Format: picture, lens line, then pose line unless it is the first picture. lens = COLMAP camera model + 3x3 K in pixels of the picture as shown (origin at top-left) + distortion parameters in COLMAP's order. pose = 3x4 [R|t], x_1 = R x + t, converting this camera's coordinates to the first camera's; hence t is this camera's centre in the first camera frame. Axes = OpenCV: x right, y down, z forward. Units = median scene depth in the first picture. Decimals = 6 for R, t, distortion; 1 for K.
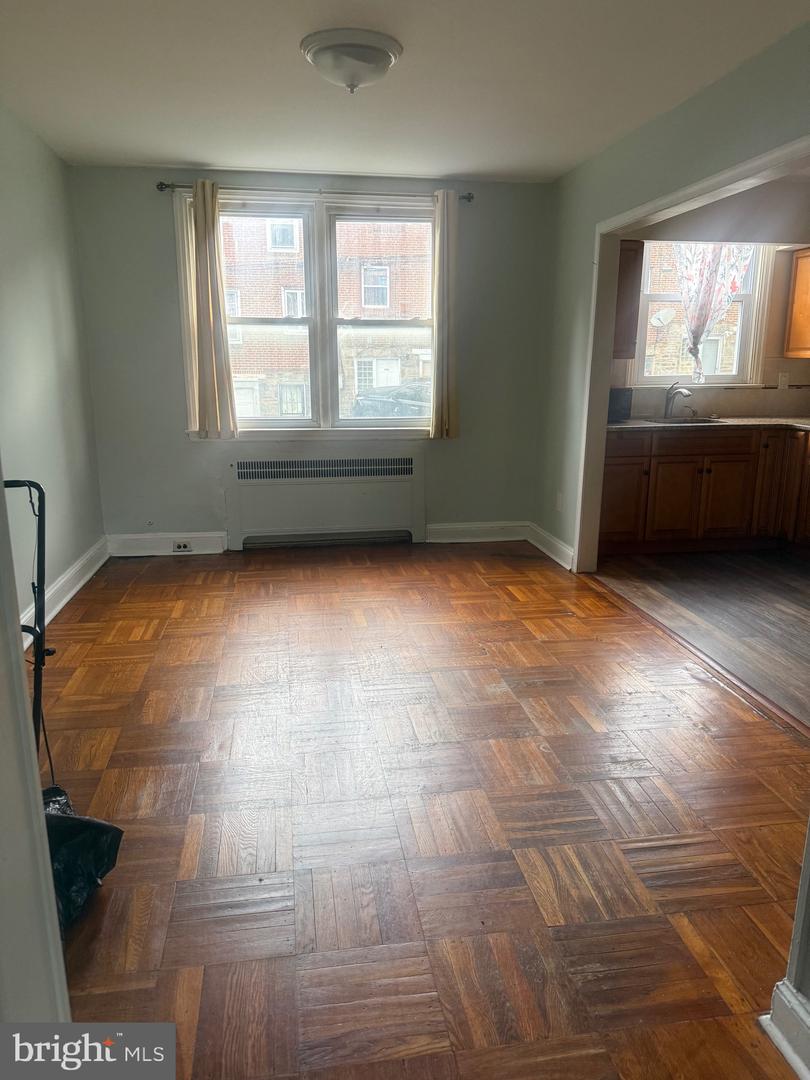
lens RADIAL K [[761.7, 0, 407.3], [0, 761.7, 539.5], [0, 0, 1]] dist [0.086843, -0.146779]
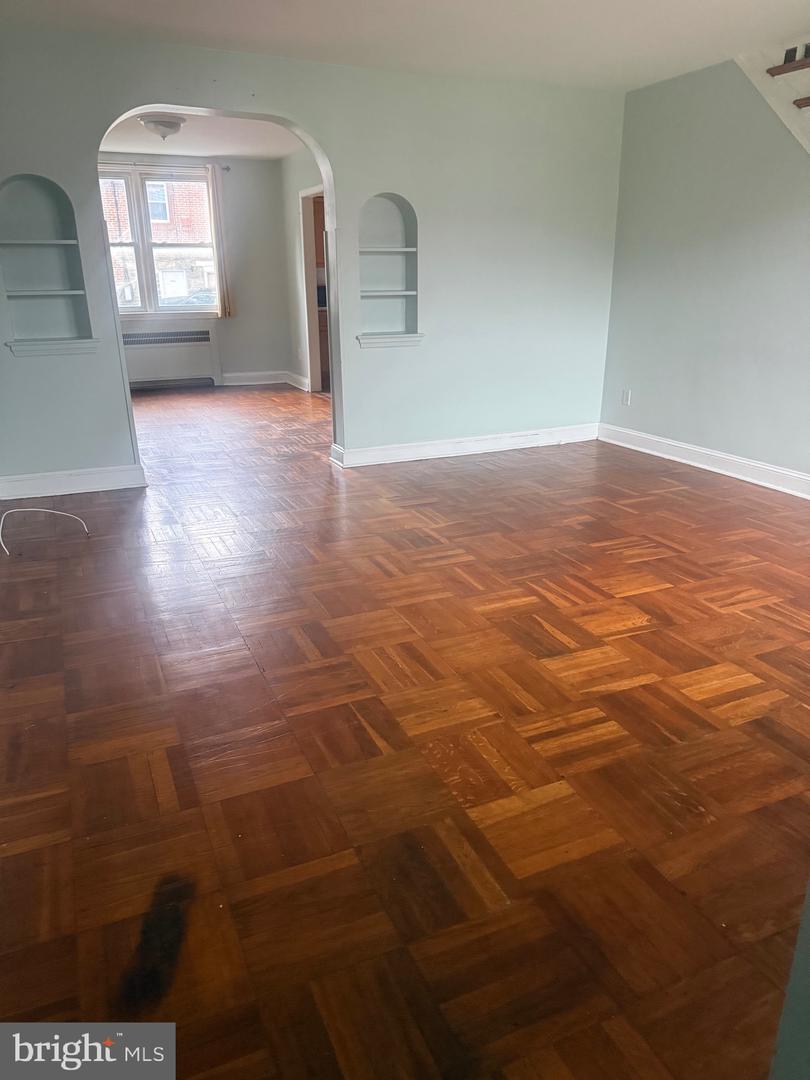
lens RADIAL K [[761.7, 0, 407.3], [0, 761.7, 539.5], [0, 0, 1]] dist [0.086843, -0.146779]
pose [[0.965759, -0.095399, 0.241264, -0.024224], [0.069940, 0.991245, 0.111987, 0.194584], [-0.249836, -0.091279, 0.963976, -0.785721]]
